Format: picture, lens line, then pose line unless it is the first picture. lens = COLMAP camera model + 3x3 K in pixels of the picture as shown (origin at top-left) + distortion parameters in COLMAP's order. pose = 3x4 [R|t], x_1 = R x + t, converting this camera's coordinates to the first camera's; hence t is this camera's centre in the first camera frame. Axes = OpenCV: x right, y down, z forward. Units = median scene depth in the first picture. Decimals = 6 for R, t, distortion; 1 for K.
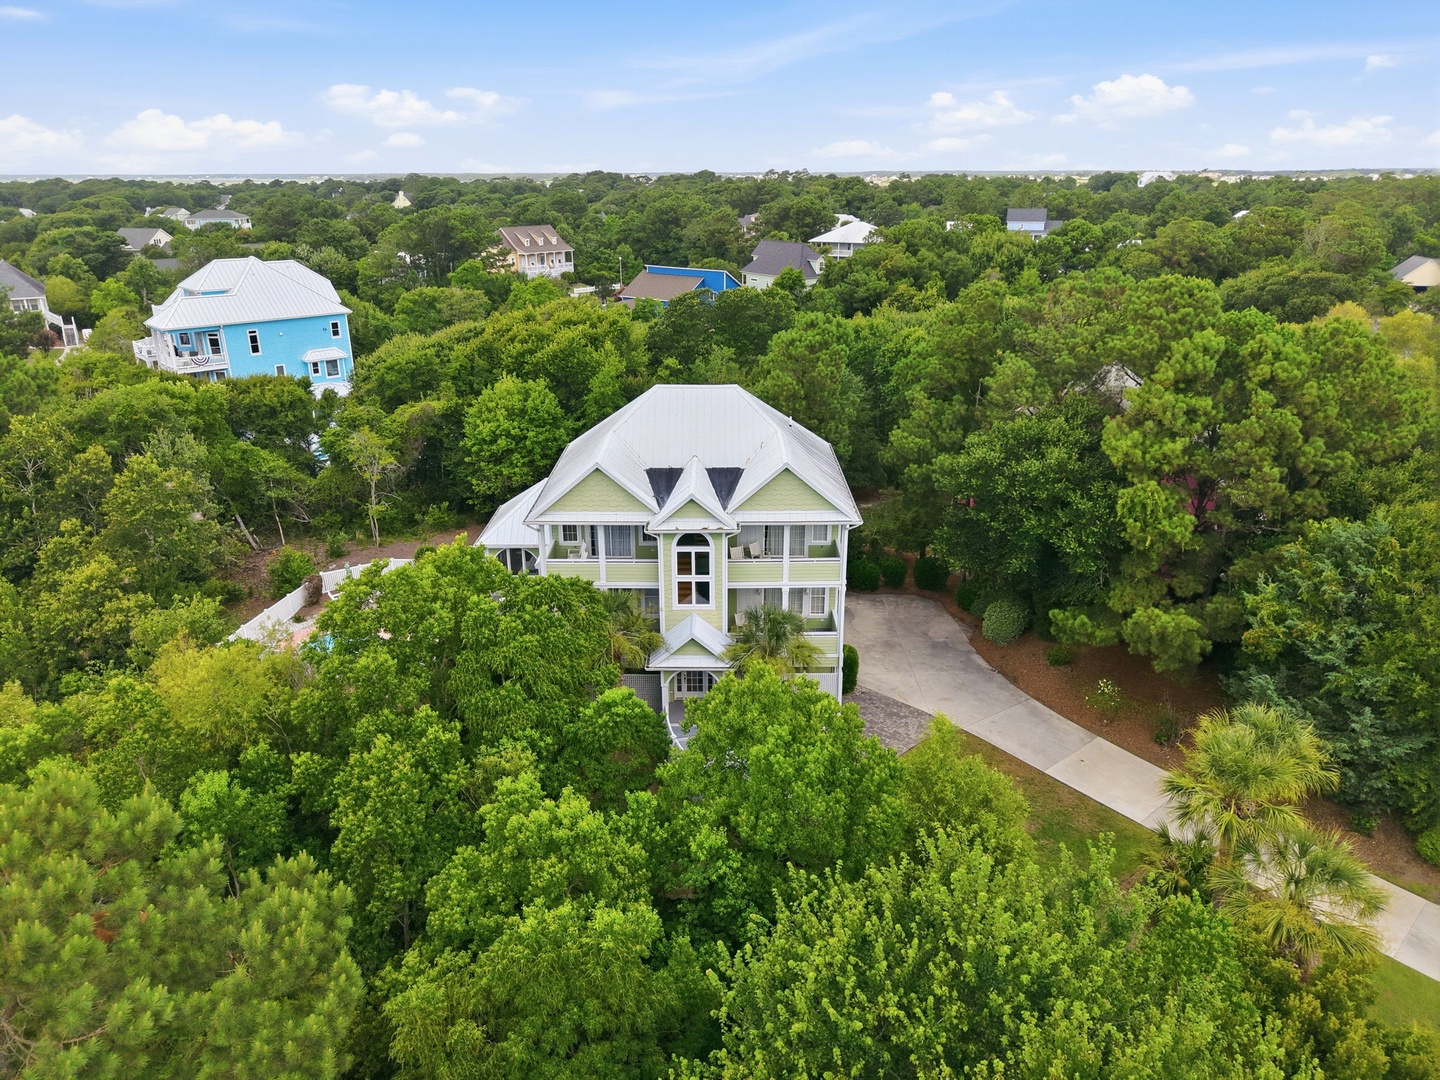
lens RADIAL K [[953.9, 0, 720.0], [0, 953.9, 540.0], [0, 0, 1]] dist [-0.003689, 0.002919]
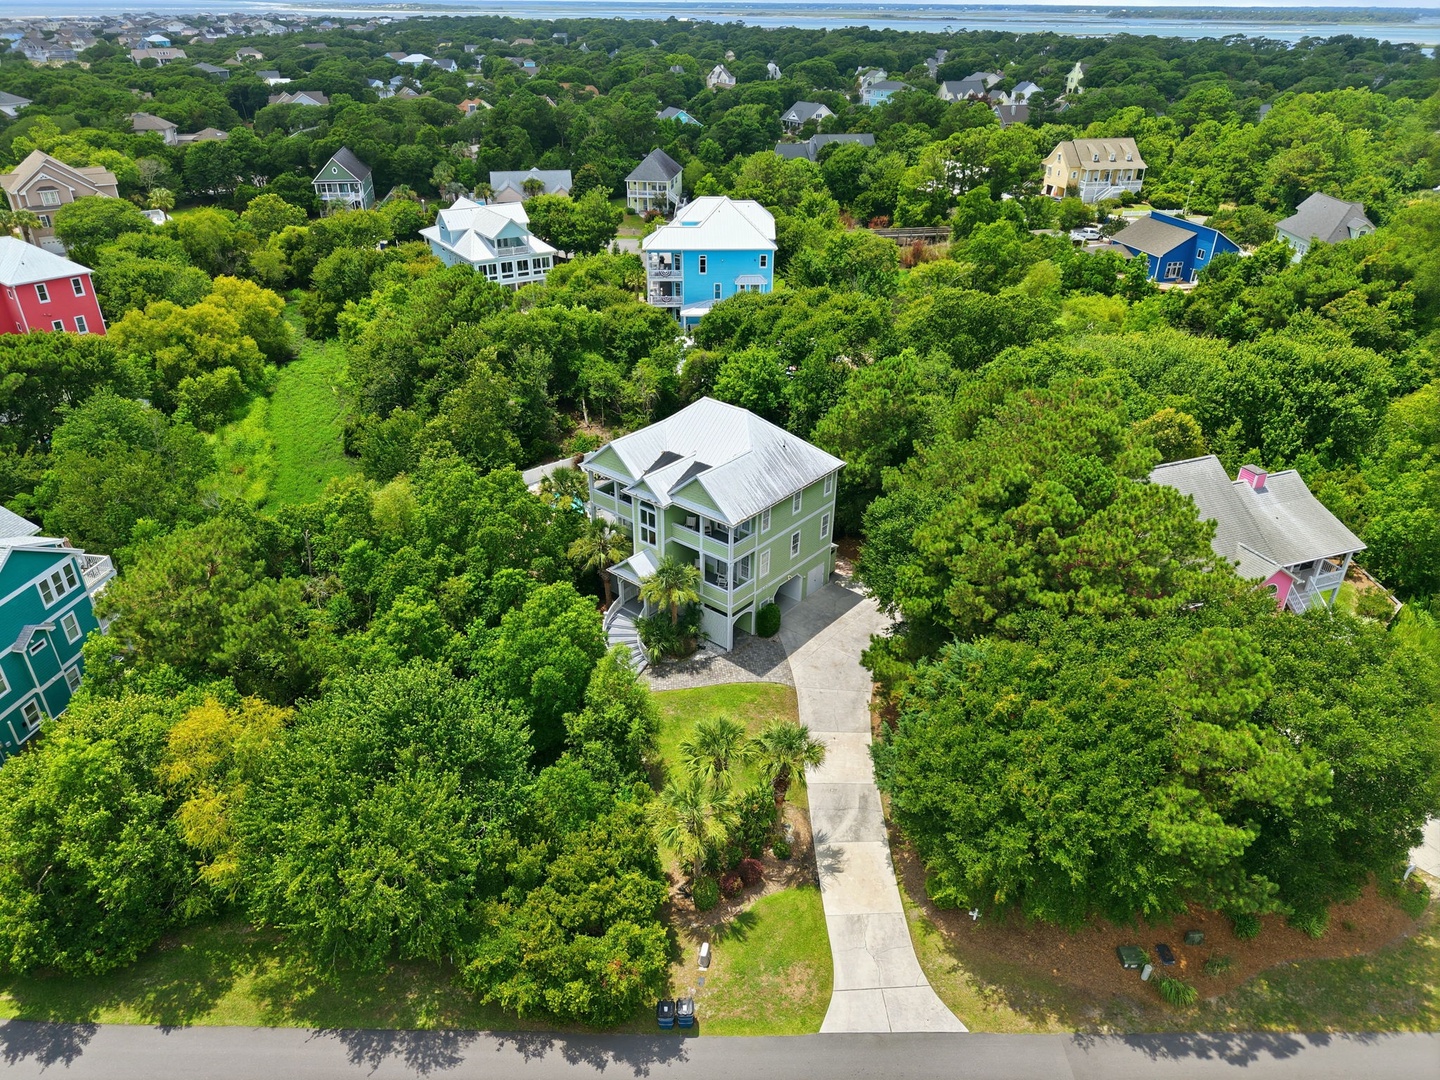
lens RADIAL K [[953.9, 0, 720.0], [0, 953.9, 540.0], [0, 0, 1]] dist [-0.003689, 0.002919]
pose [[0.762617, 0.323134, -0.560357, 0.965512], [-0.238412, 0.945711, 0.220886, -0.321340], [0.601311, -0.034856, 0.798254, -0.212656]]
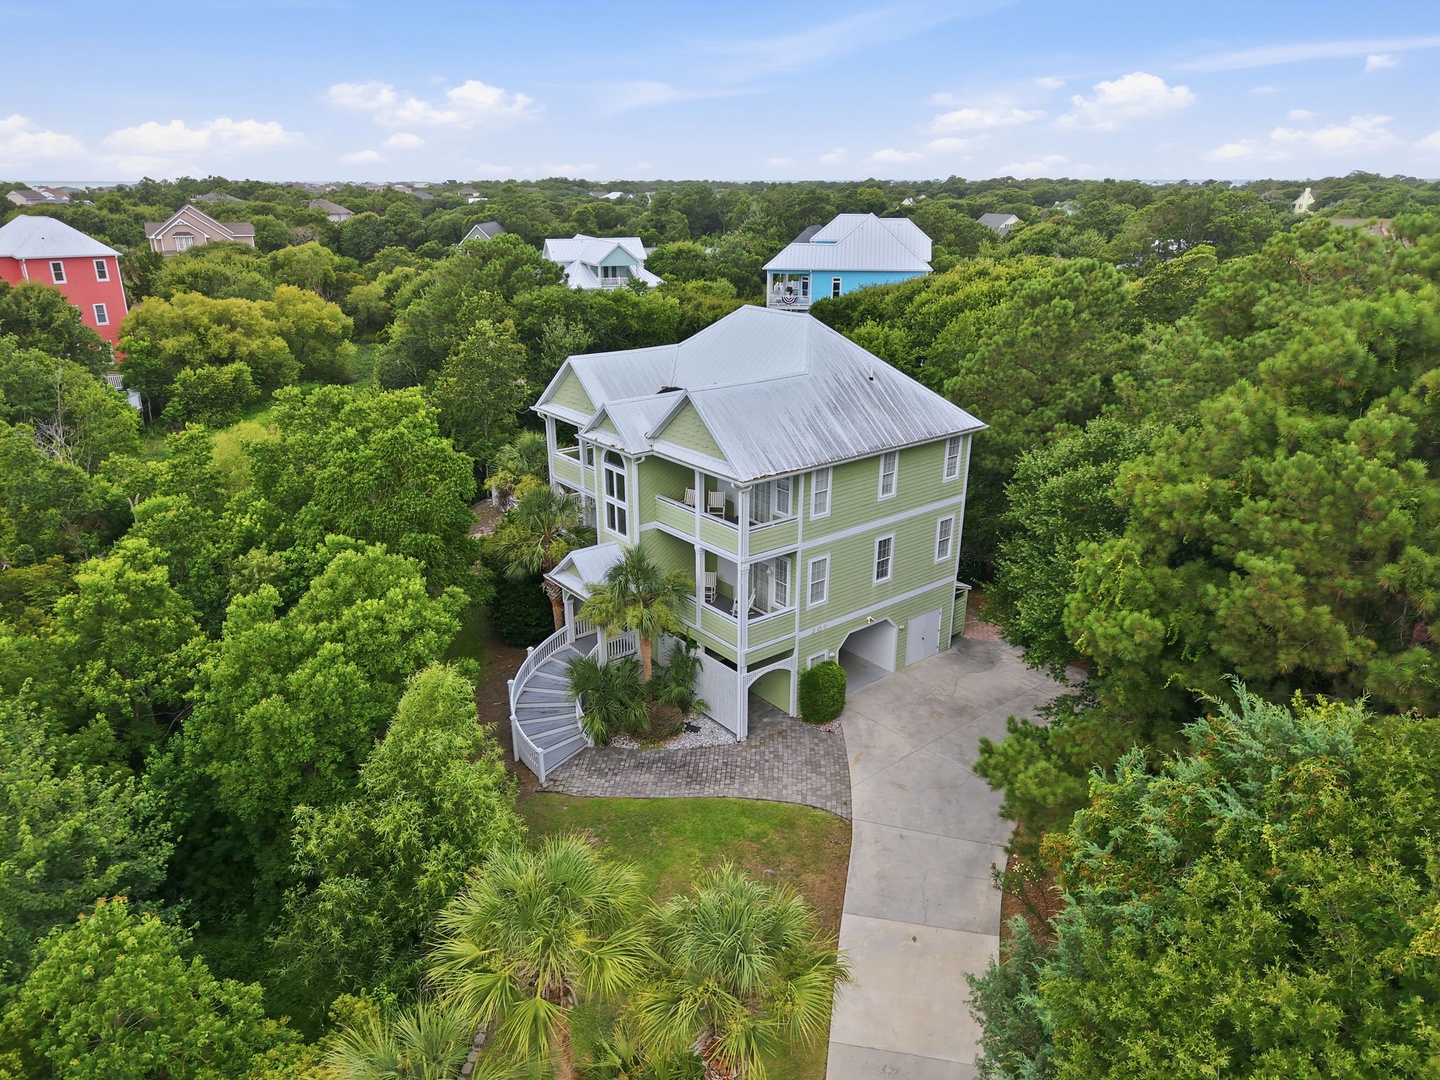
lens RADIAL K [[953.9, 0, 720.0], [0, 953.9, 540.0], [0, 0, 1]] dist [-0.003689, 0.002919]
pose [[0.622037, 0.276104, -0.732691, 0.706340], [-0.279910, 0.952340, 0.121238, -0.063316], [0.731246, 0.129673, 0.669675, 0.460970]]
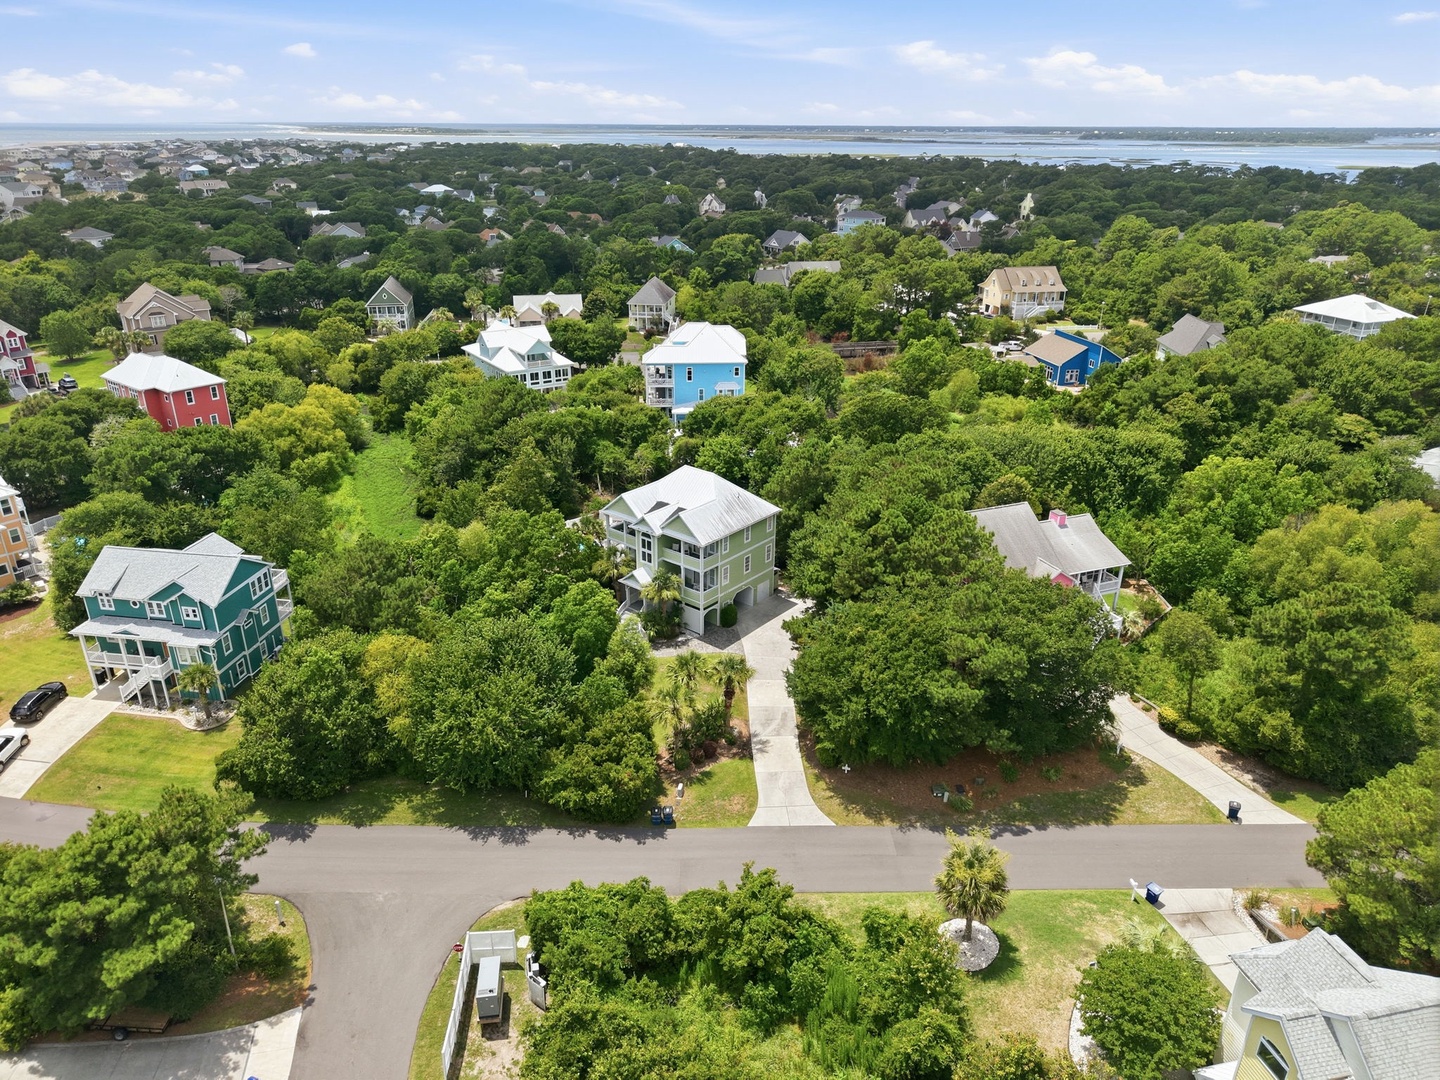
lens RADIAL K [[964.0, 0, 725.5], [0, 964.0, 510.0], [0, 0, 1]] dist [0.009799, 0.000170]
pose [[0.769182, 0.242368, -0.591284, 1.518553], [-0.235004, 0.967729, 0.090965, -0.323807], [0.594250, 0.068985, 0.801316, -0.824525]]
